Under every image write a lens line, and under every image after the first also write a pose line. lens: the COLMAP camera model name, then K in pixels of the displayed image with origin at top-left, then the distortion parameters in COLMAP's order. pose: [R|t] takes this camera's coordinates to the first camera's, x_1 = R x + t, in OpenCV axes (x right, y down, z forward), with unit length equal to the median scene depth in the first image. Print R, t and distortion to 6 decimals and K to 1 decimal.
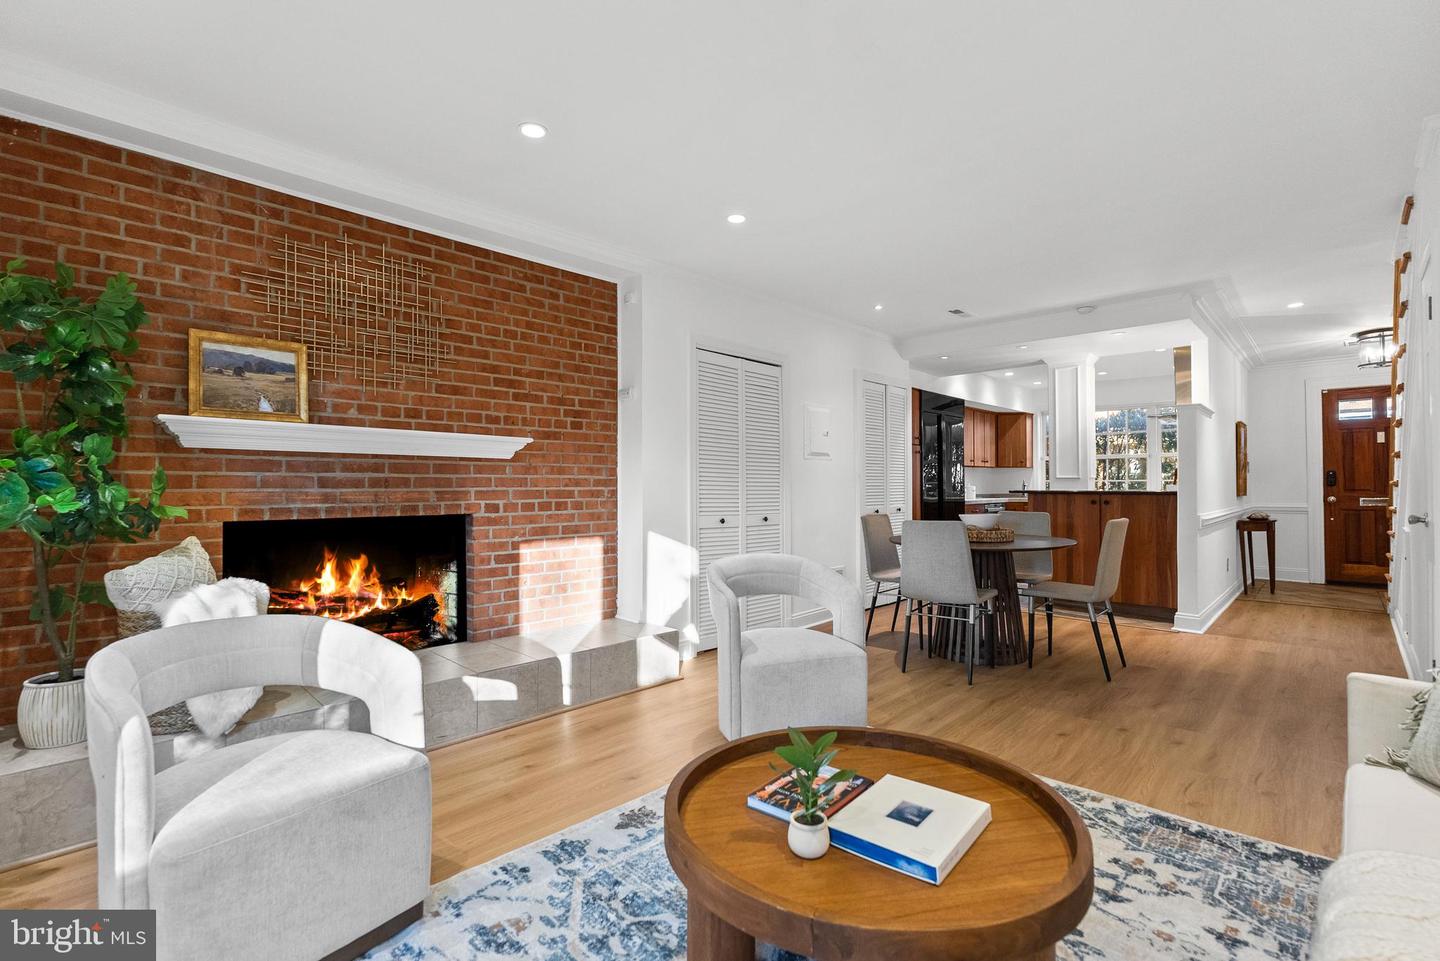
lens RADIAL K [[646.2, 0, 713.2], [0, 646.2, 478.5], [0, 0, 1]] dist [-0.010873, 0.000235]
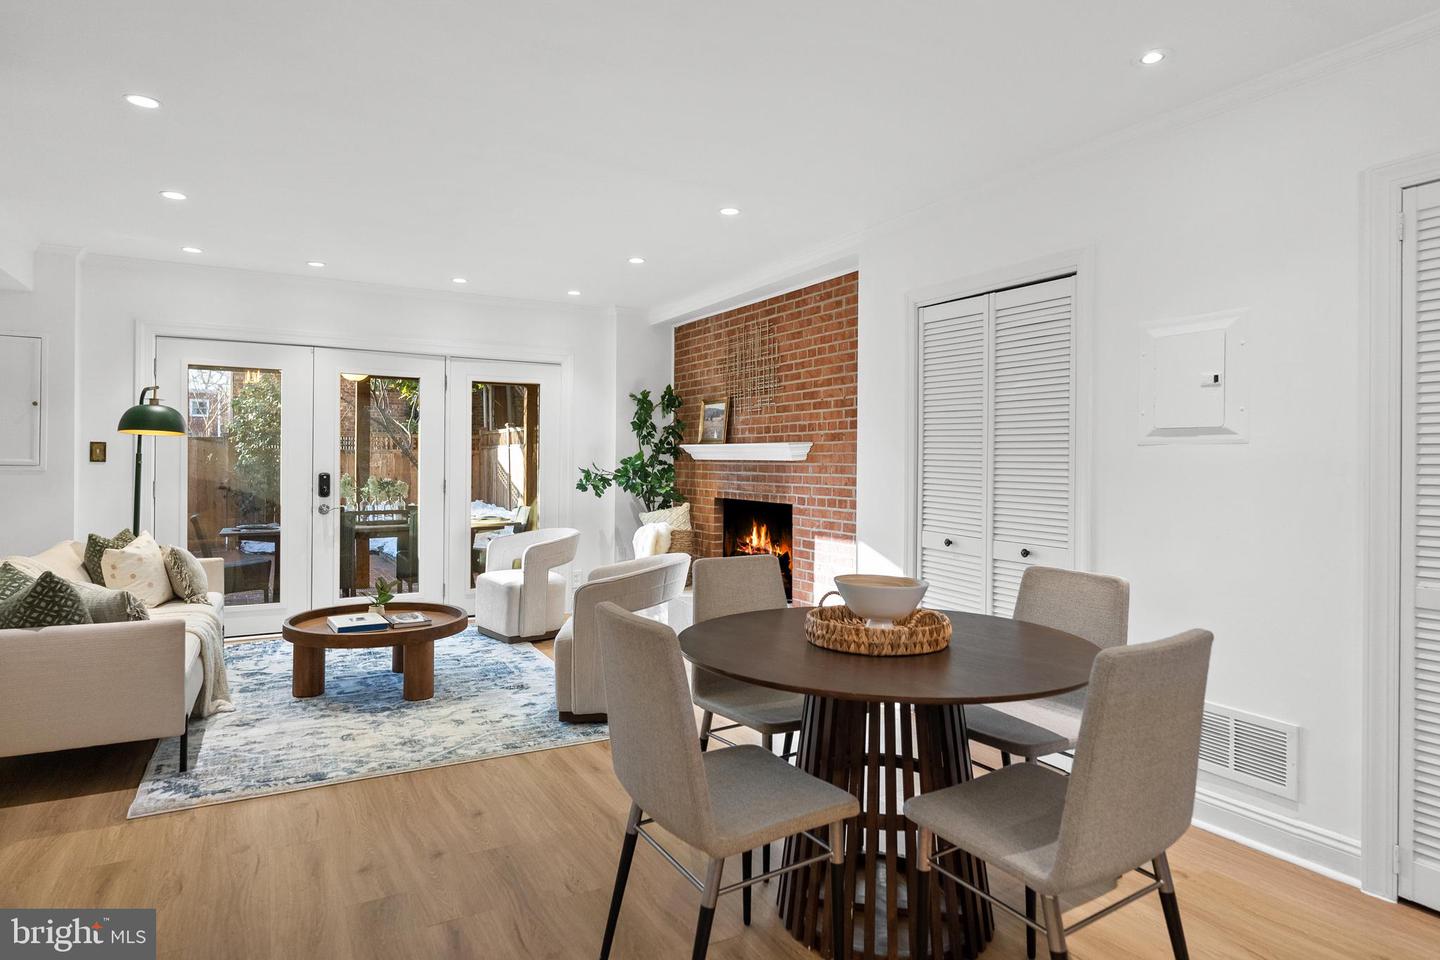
lens RADIAL K [[783.4, 0, 719.5], [0, 783.4, 463.7], [0, 0, 1]] dist [-0.003978, -0.000818]
pose [[-0.263227, 0.002032, -0.964732, 1.174573], [0.004761, 0.999988, 0.000808, -0.027460], [0.964722, -0.004380, -0.263233, 1.299510]]
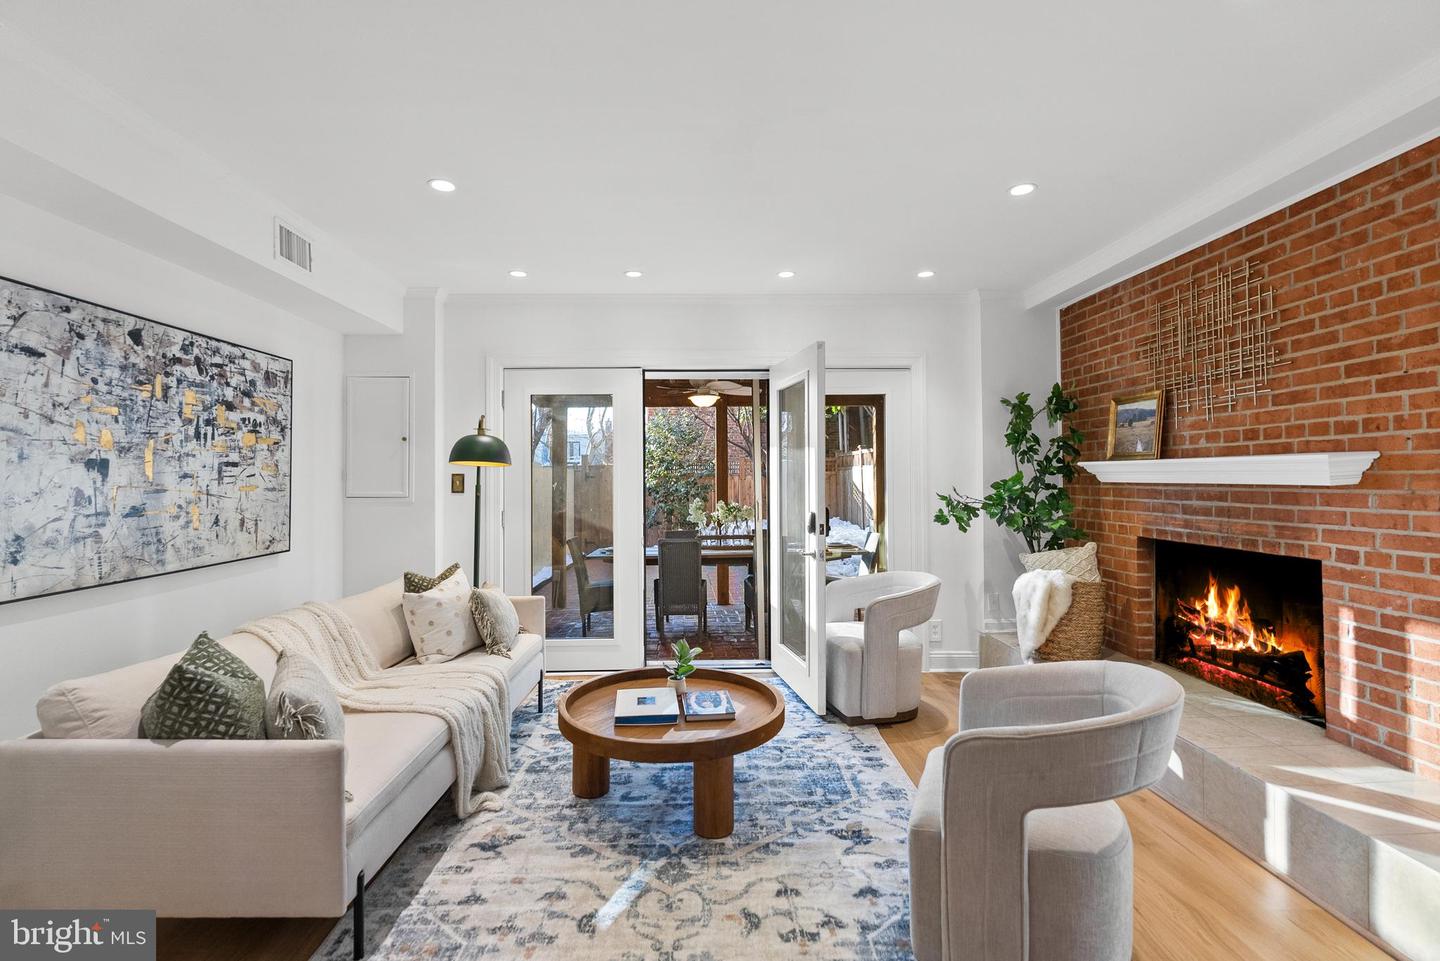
lens RADIAL K [[648.1, 0, 723.2], [0, 648.1, 469.4], [0, 0, 1]] dist [-0.009852, 0.000985]
pose [[-0.681086, -0.004235, -0.732191, 0.641206], [0.016808, 0.999629, -0.021417, -0.045318], [0.732011, -0.026894, -0.680762, 1.029345]]
